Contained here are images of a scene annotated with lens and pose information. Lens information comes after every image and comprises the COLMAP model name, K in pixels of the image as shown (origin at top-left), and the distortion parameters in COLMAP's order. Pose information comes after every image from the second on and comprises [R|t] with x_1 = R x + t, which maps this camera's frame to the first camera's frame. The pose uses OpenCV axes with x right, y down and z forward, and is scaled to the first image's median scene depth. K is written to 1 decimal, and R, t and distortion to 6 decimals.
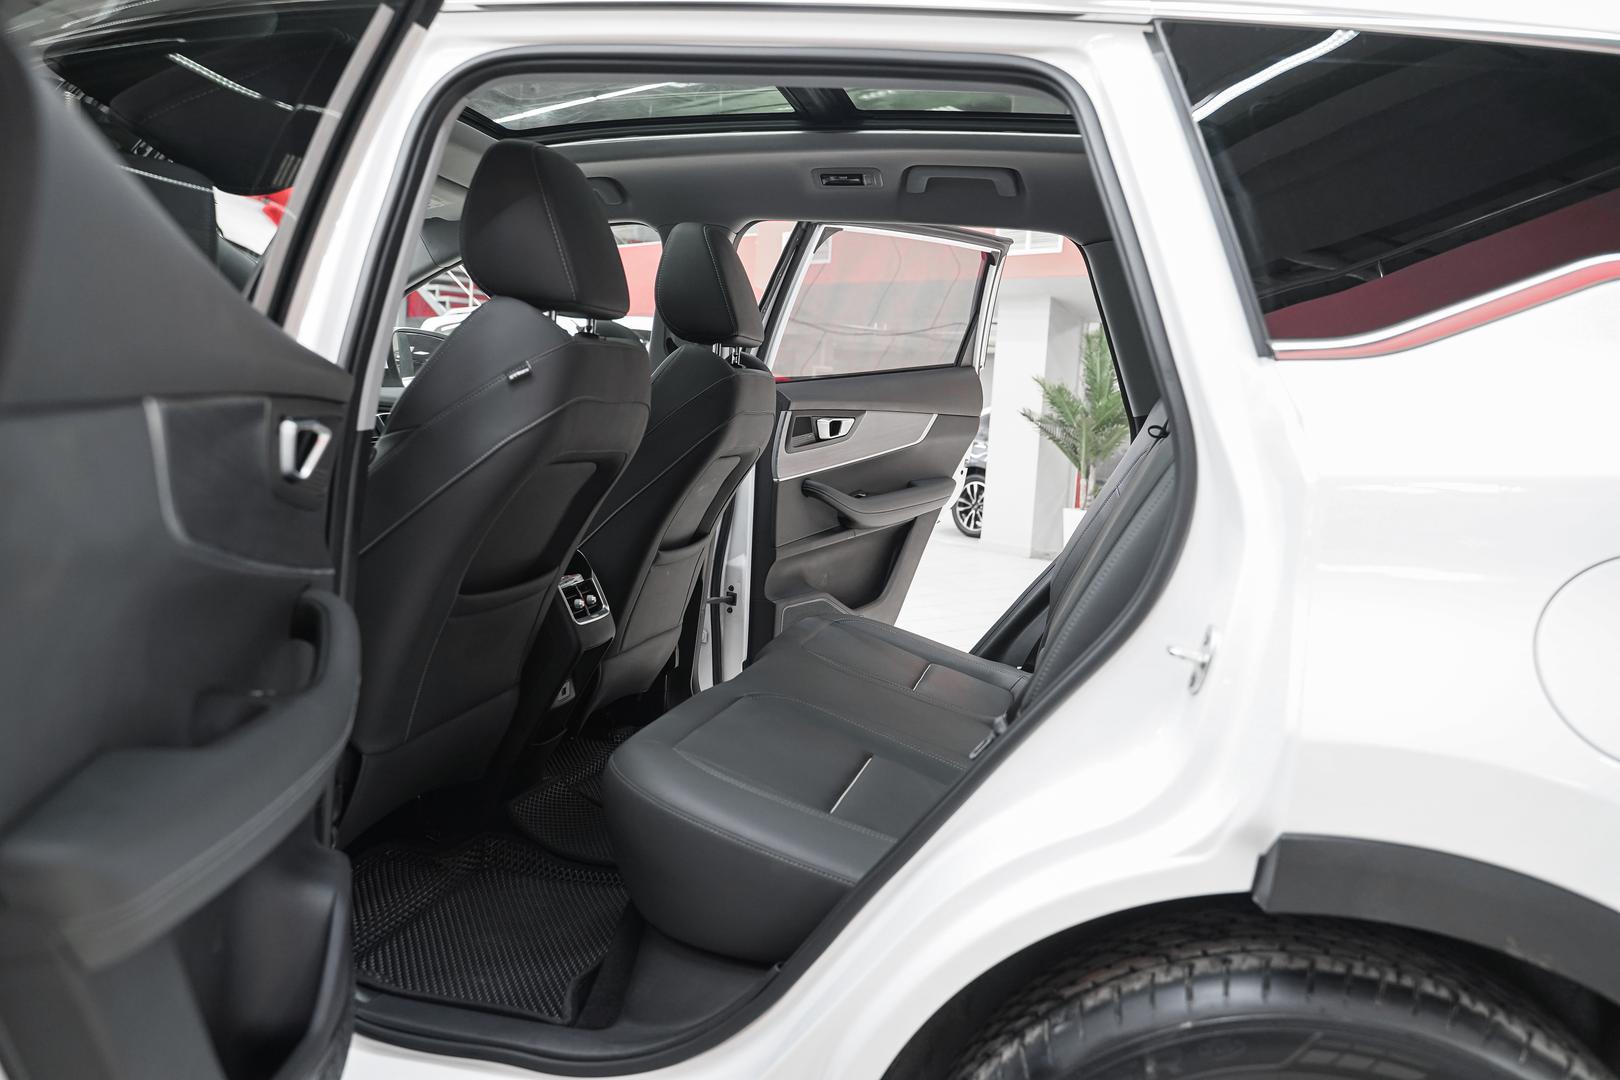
lens RADIAL K [[1271.4, 0, 810.0], [0, 1271.4, 540.0], [0, 0, 1]] dist [-0.017226, 0.000874]
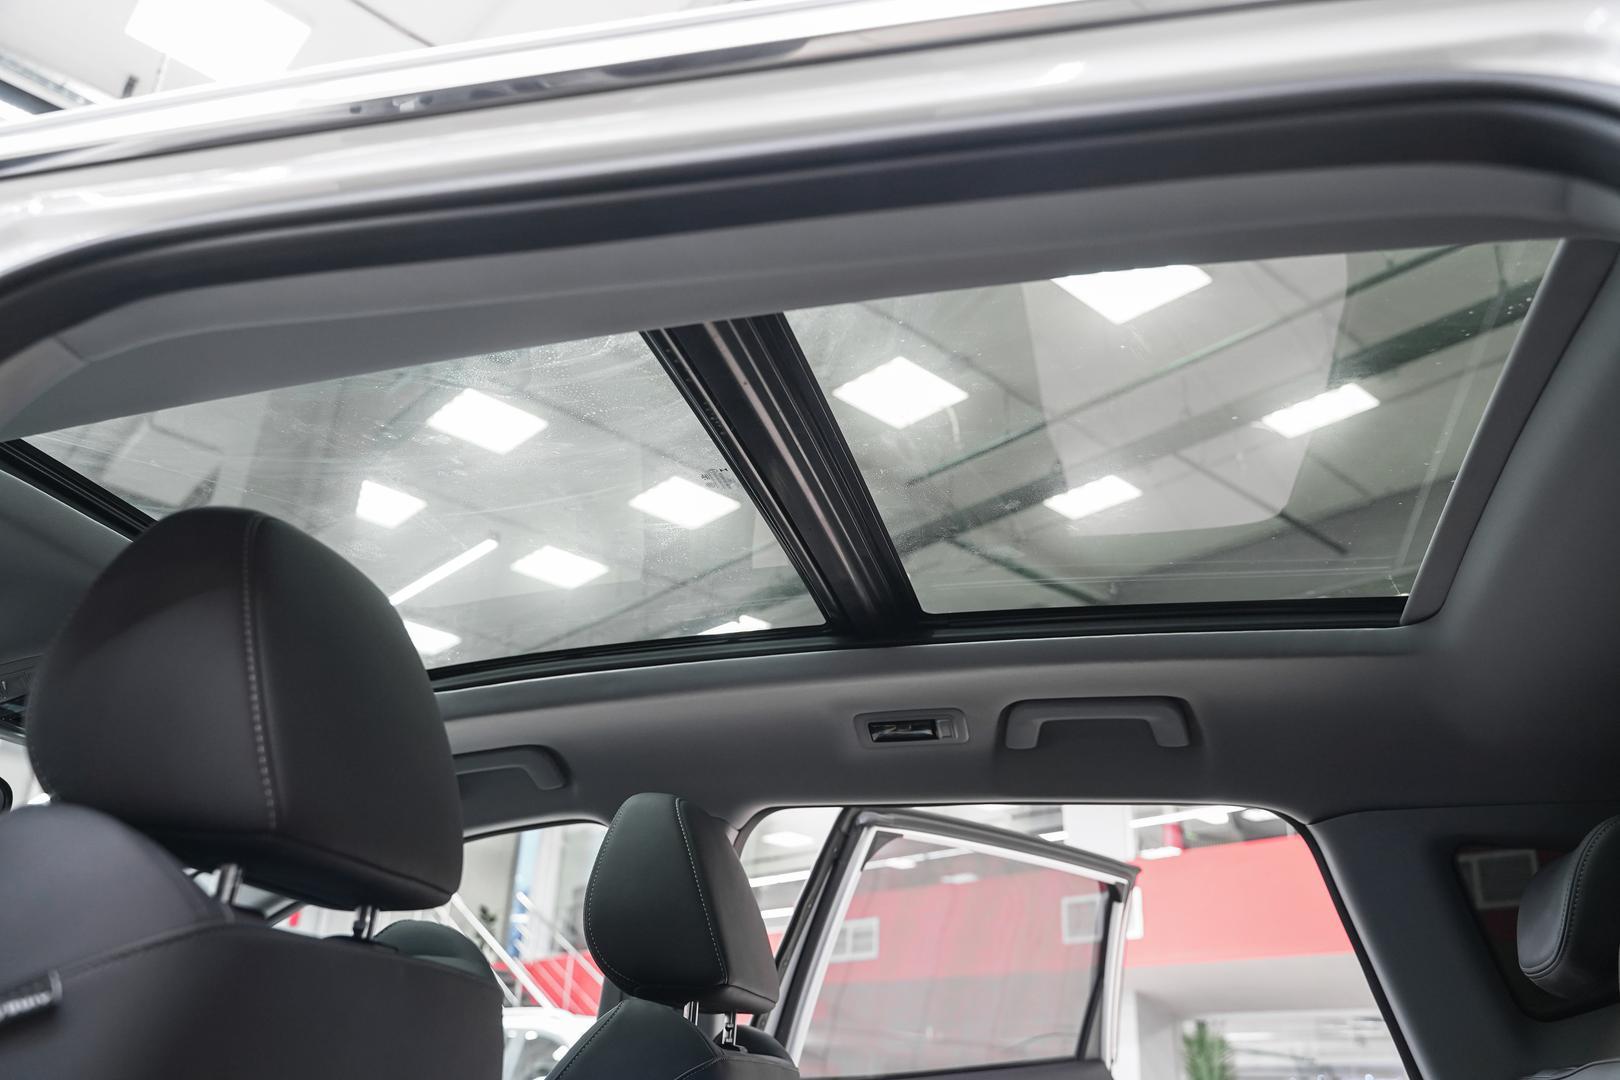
lens RADIAL K [[1271.4, 0, 810.0], [0, 1271.4, 540.0], [0, 0, 1]] dist [-0.017226, 0.000874]
pose [[0.999324, -0.026536, -0.025451, -0.002414], [0.009522, 0.855364, -0.517940, -0.037545], [0.035514, 0.517348, 0.855038, 0.396823]]
